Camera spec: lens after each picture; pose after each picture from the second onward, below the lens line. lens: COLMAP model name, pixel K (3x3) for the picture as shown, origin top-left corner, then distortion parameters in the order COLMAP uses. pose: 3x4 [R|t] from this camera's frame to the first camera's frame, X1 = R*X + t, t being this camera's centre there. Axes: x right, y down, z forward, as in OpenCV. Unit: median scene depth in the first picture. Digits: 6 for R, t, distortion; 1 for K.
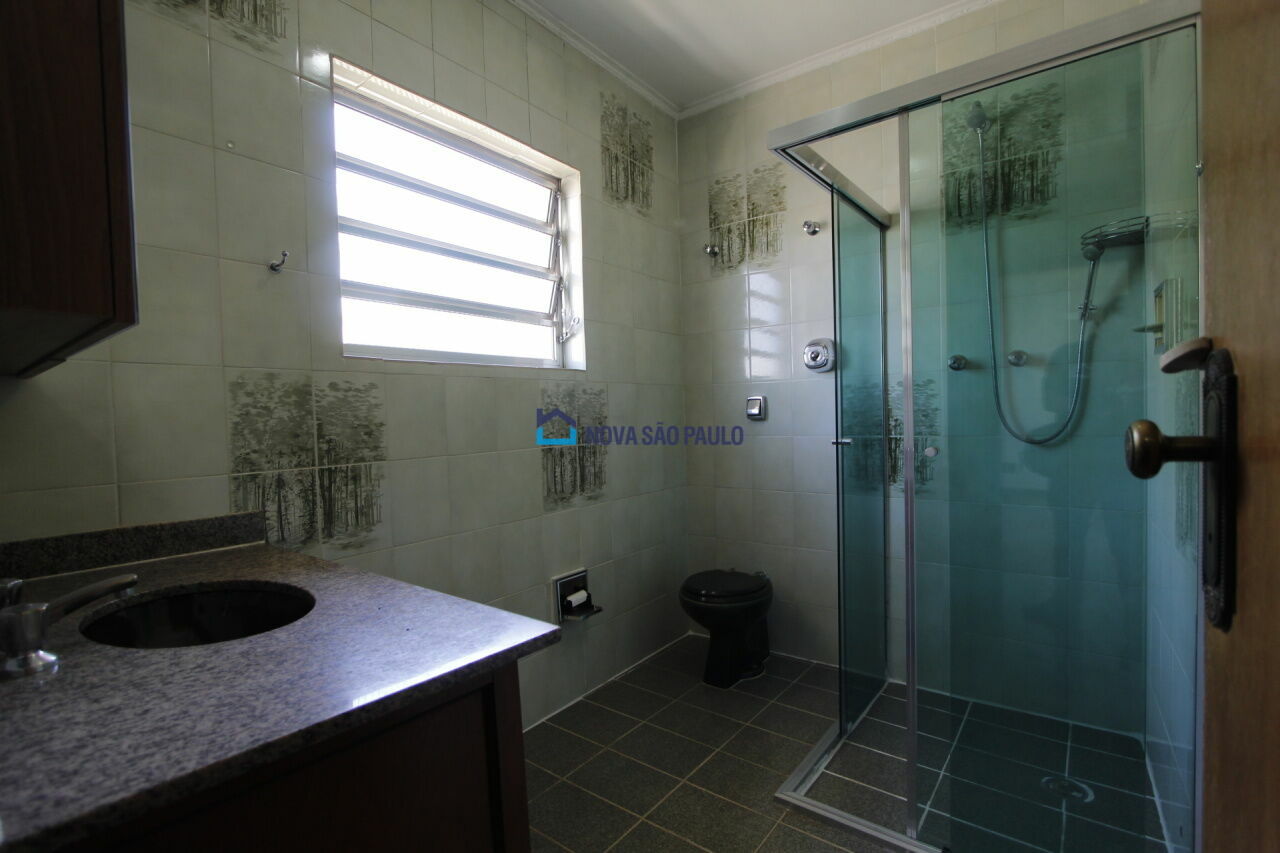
lens RADIAL K [[591.7, 0, 635.4], [0, 591.7, 433.6], [0, 0, 1]] dist [-0.017035, 0.001648]
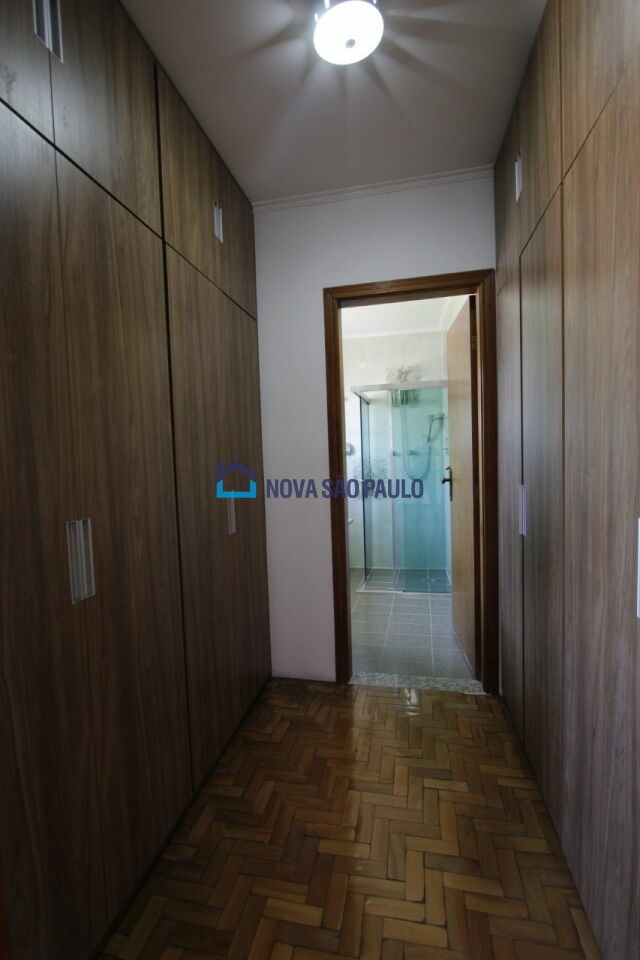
lens RADIAL K [[443.8, 0, 320.0], [0, 443.8, 480.0], [0, 0, 1]] dist [-0.017035, 0.001648]
pose [[0.904130, -0.028360, 0.426315, -0.981621], [0.026392, 0.999596, 0.010527, -0.026077], [-0.426441, 0.001734, 0.904513, -1.137589]]
